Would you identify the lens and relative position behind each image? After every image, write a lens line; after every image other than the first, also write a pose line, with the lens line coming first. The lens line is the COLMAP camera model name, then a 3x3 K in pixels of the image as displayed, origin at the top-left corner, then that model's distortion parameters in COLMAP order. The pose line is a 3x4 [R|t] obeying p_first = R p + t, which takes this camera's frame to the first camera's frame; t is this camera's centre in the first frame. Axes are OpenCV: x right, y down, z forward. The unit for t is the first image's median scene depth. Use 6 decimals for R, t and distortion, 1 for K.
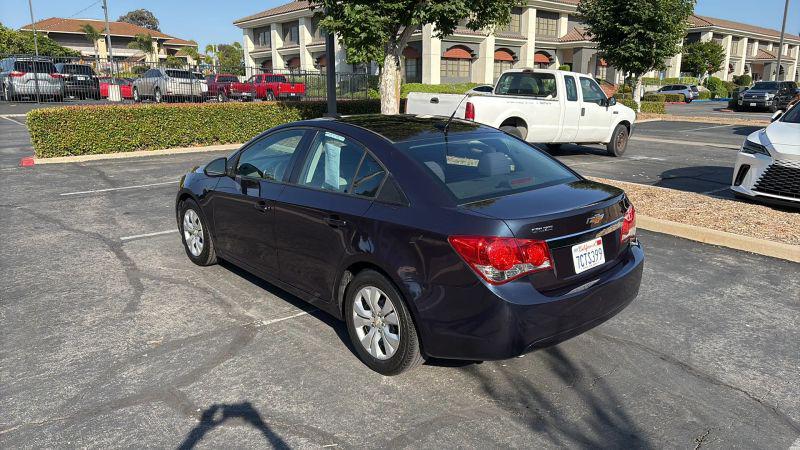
lens RADIAL K [[576.3, 0, 396.0], [0, 576.3, 227.5], [0, 0, 1]] dist [0.053741, -0.058059]
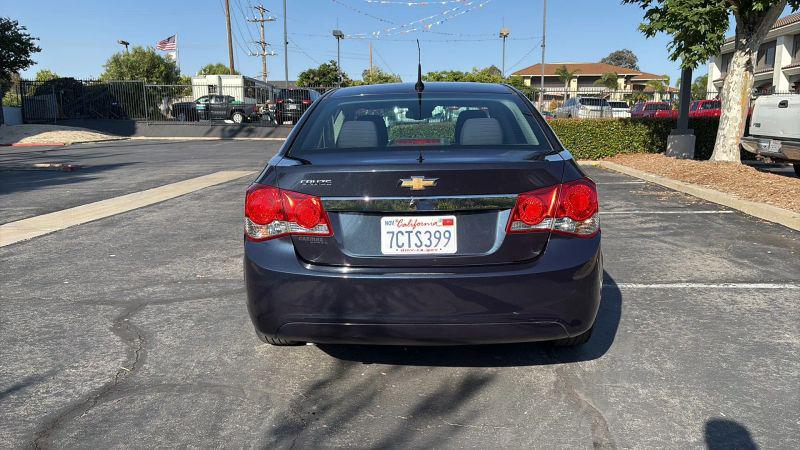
lens RADIAL K [[576.3, 0, 400.5], [0, 576.3, 224.3], [0, 0, 1]] dist [0.053741, -0.058059]
pose [[0.723471, 0.107938, -0.681864, 0.367875], [-0.153431, 0.988139, -0.006372, 0.019443], [0.673088, 0.109229, 0.731451, 0.212630]]
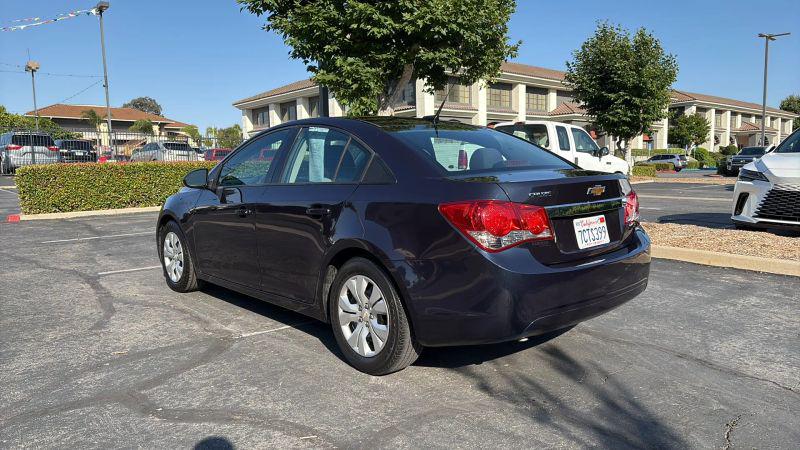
lens RADIAL K [[576.3, 0, 401.7], [0, 576.3, 234.6], [0, 0, 1]] dist [0.053741, -0.058059]
pose [[0.999709, -0.020268, 0.013092, 0.008199], [0.021711, 0.992344, -0.121580, 0.072625], [-0.010527, 0.121829, 0.992495, 0.040520]]
